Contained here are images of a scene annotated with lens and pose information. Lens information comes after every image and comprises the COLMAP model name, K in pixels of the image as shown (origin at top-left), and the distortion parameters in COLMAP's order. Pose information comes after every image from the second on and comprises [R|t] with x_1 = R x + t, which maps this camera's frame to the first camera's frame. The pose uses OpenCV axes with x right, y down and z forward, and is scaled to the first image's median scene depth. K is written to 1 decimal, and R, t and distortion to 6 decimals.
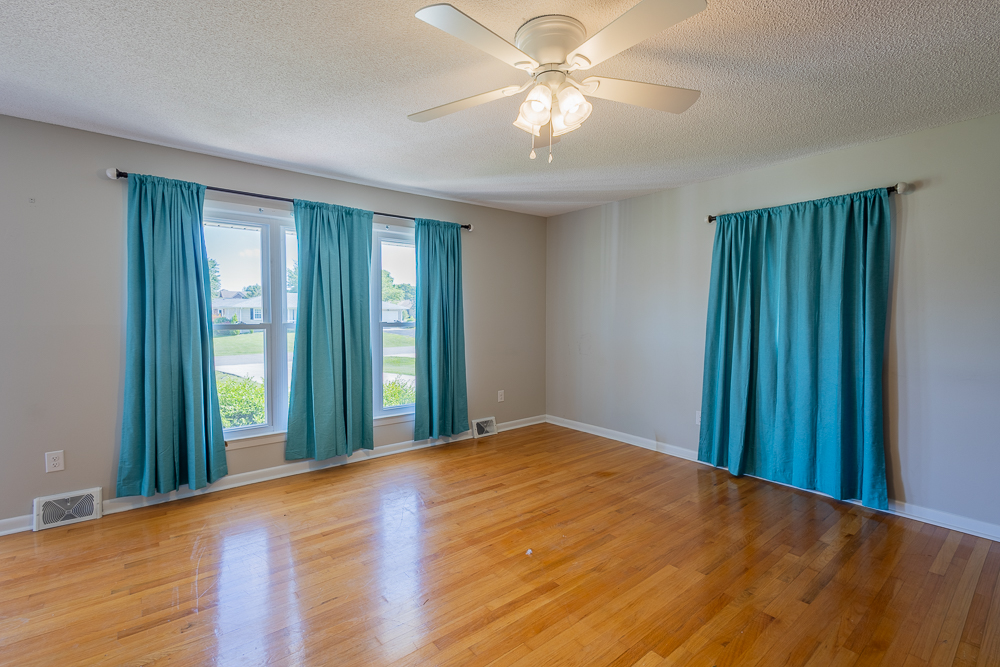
lens RADIAL K [[460.7, 0, 510.2], [0, 460.7, 331.3], [0, 0, 1]] dist [0.010190, -0.001091]
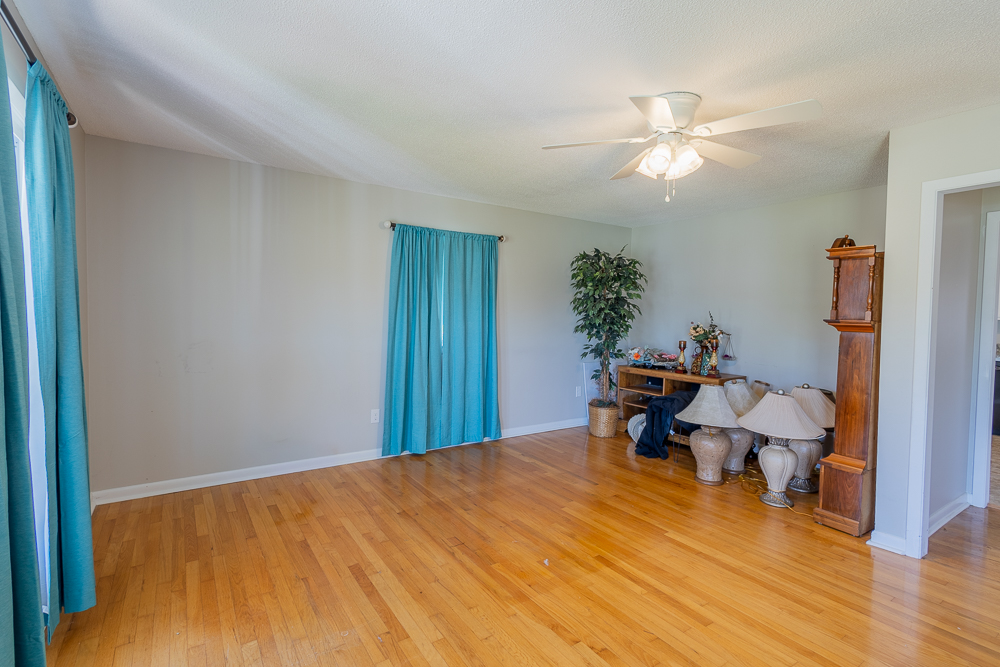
lens RADIAL K [[460.7, 0, 506.9], [0, 460.7, 330.0], [0, 0, 1]] dist [0.010190, -0.001091]
pose [[0.104698, -0.038893, 0.993743, -0.718410], [0.020504, 0.999107, 0.036942, -0.042675], [-0.994293, 0.016508, 0.105402, 0.754208]]
